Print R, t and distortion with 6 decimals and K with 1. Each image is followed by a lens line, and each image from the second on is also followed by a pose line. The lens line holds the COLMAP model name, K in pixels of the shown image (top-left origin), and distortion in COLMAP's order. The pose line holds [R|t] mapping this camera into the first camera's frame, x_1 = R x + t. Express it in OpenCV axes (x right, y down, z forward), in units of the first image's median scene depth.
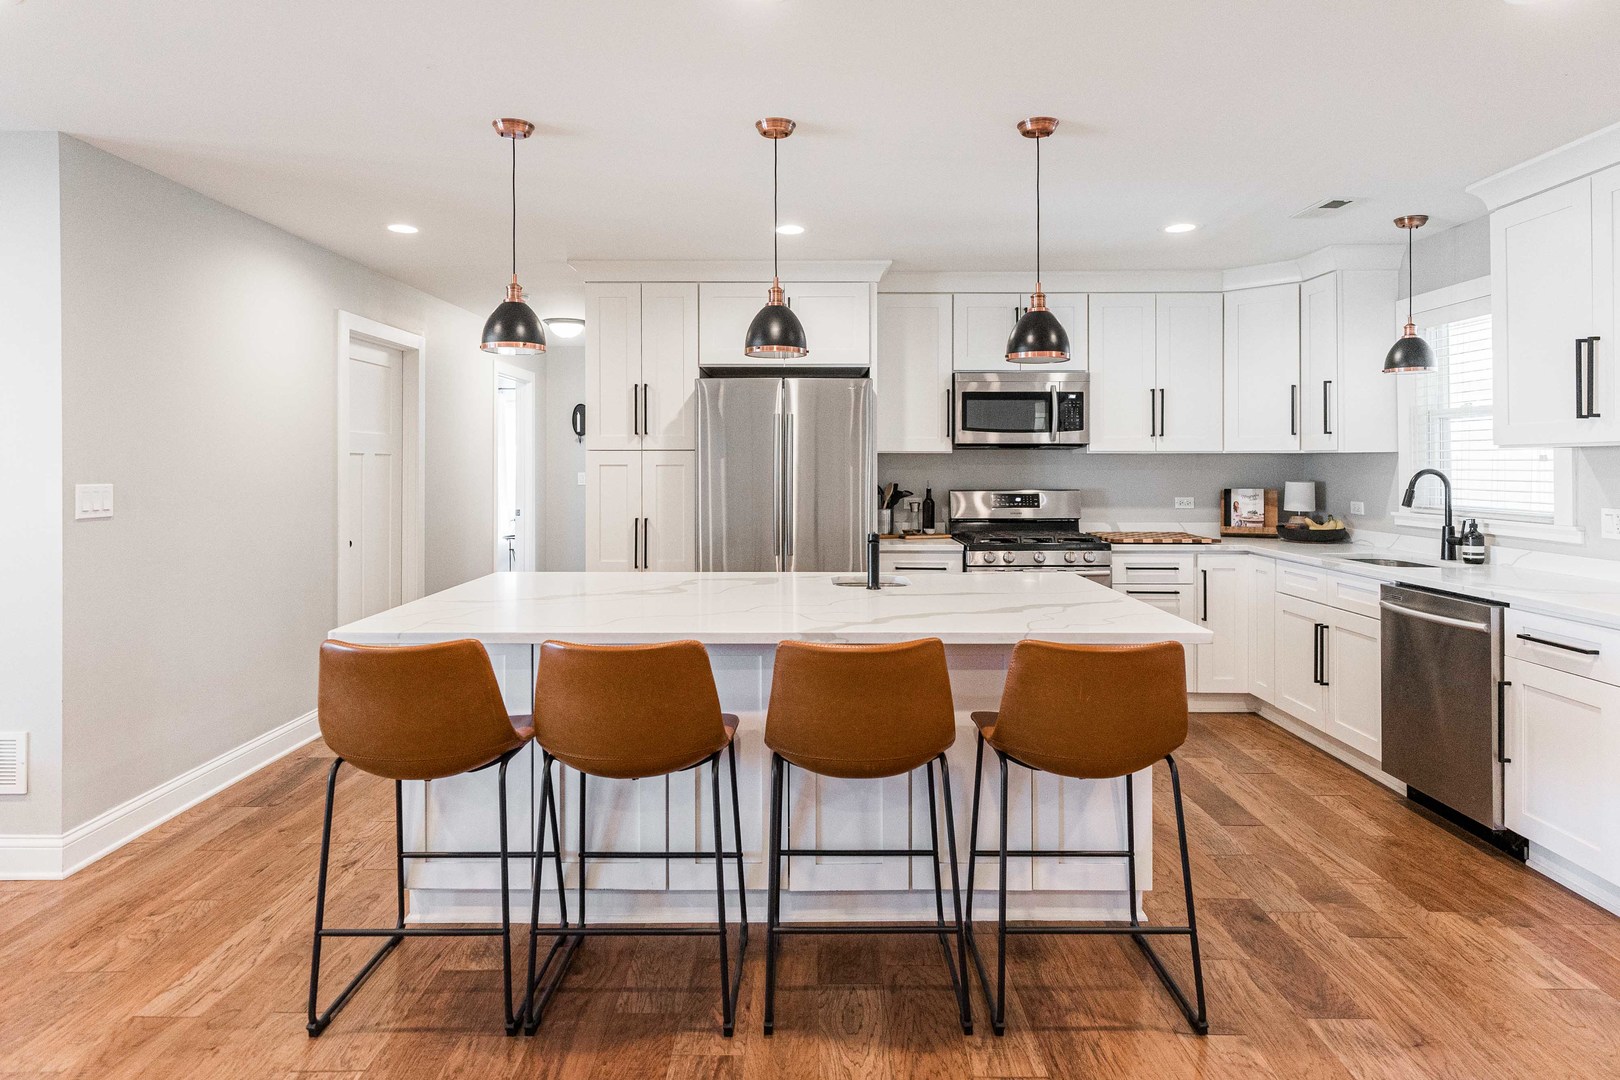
lens RADIAL K [[913.4, 0, 804.9], [0, 913.4, 465.1], [0, 0, 1]] dist [0.003430, 0.000331]
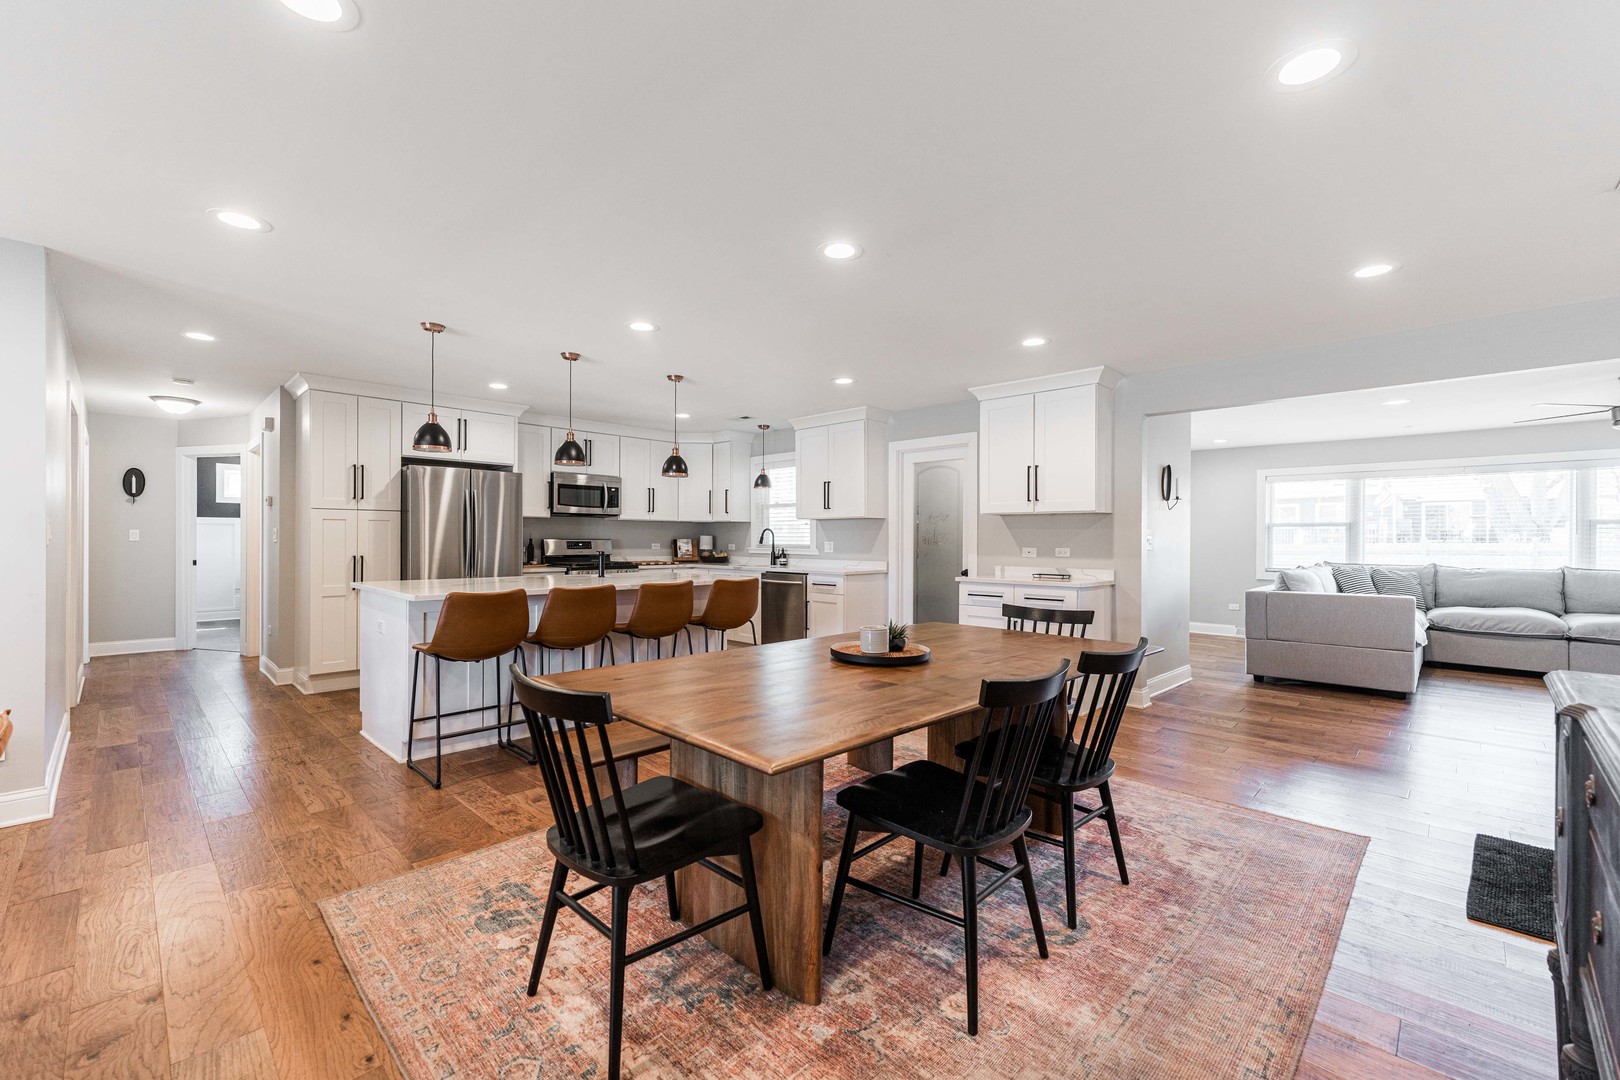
lens RADIAL K [[672.5, 0, 804.3], [0, 672.5, 541.5], [0, 0, 1]] dist [0.000108, -0.000168]
pose [[0.695654, 0.001389, 0.718376, -0.449141], [-0.004314, 0.999988, 0.002243, 0.028953], [-0.718364, -0.004659, 0.695652, -0.266885]]
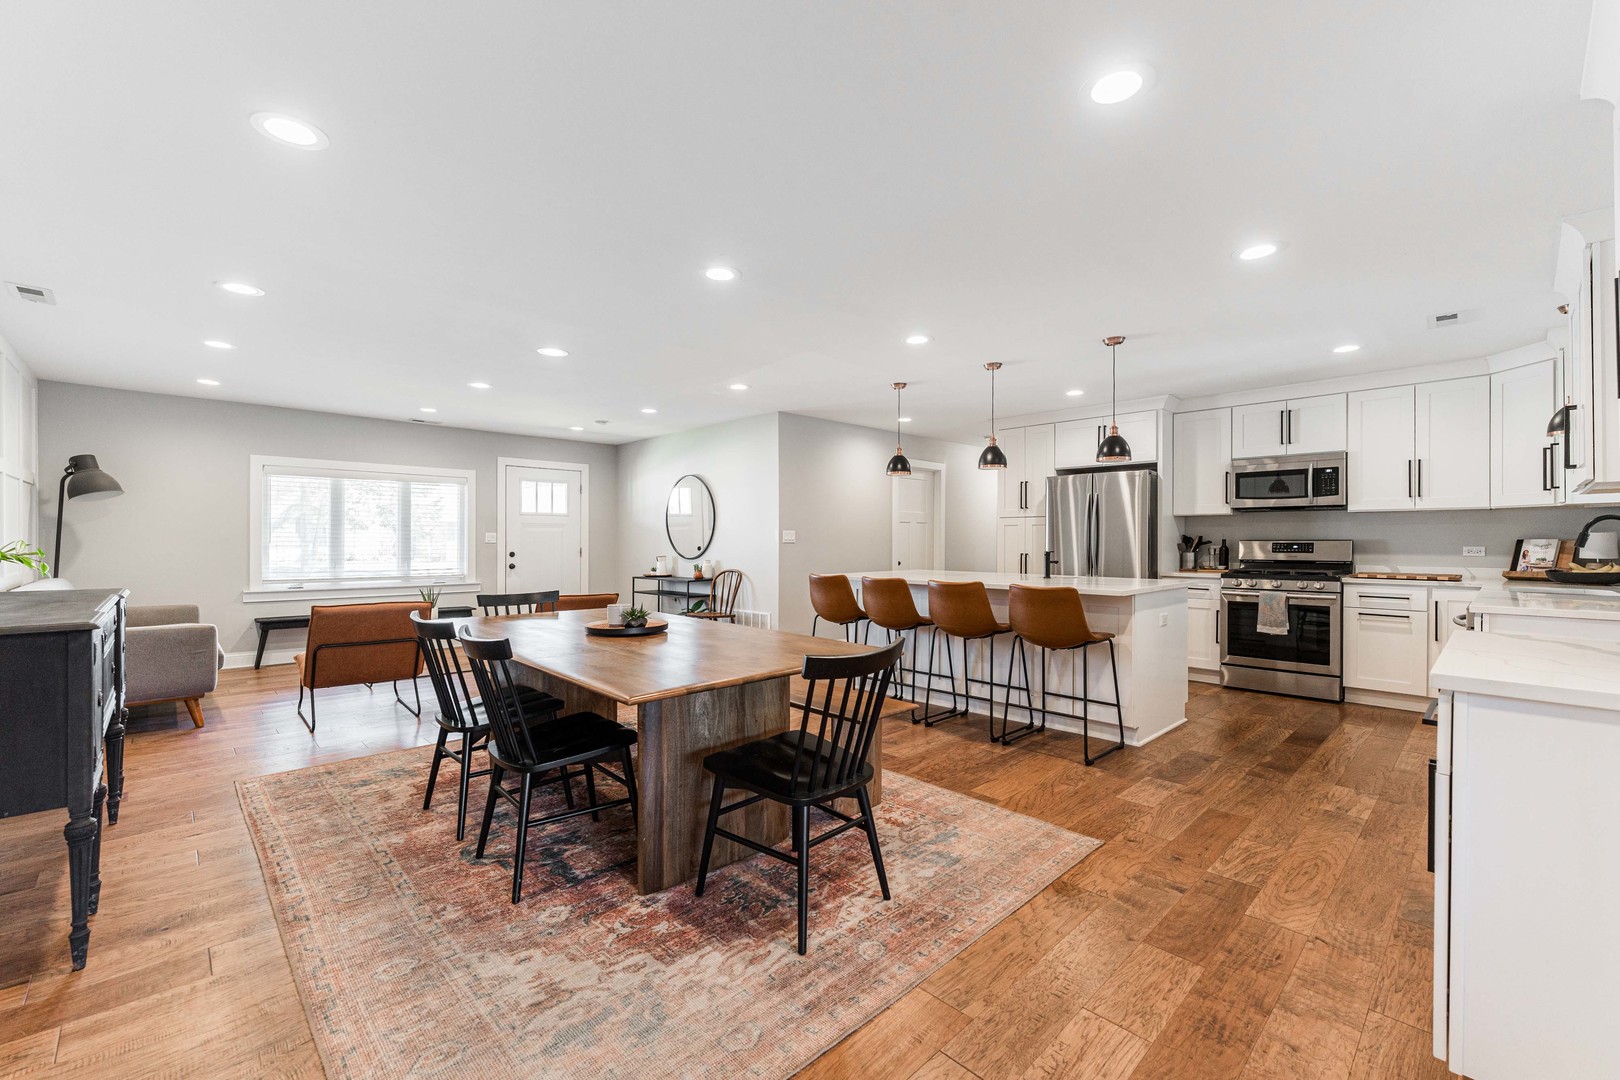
lens RADIAL K [[672.5, 0, 804.3], [0, 672.5, 541.5], [0, 0, 1]] dist [0.000108, -0.000168]
pose [[0.697087, 0.002236, -0.716983, 0.482099], [-0.002485, 0.999997, 0.000702, 0.033111], [0.716982, 0.001292, 0.697090, -0.272353]]
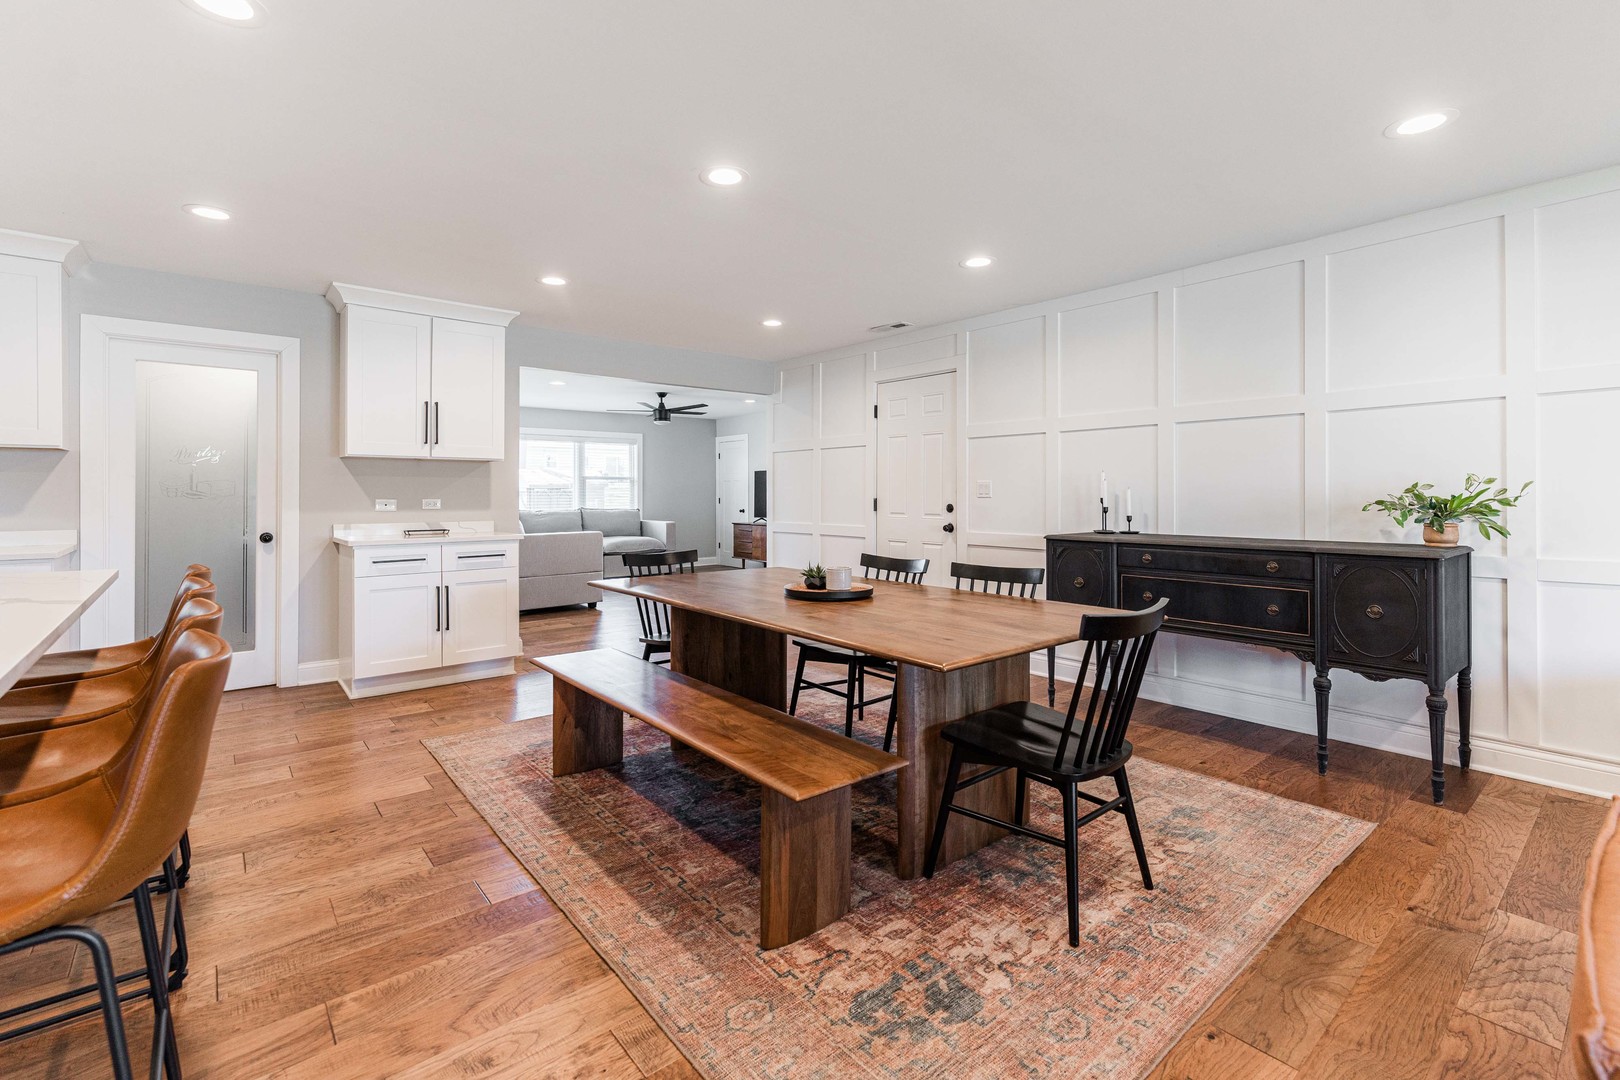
lens RADIAL K [[722.2, 0, 807.2], [0, 722.2, 489.3], [0, 0, 1]] dist [0.002246, 0.000167]
pose [[-0.644931, 0.003898, 0.764231, -0.493762], [0.001404, 0.999991, -0.003915, 0.031199], [-0.764240, -0.001452, -0.644931, 0.422606]]
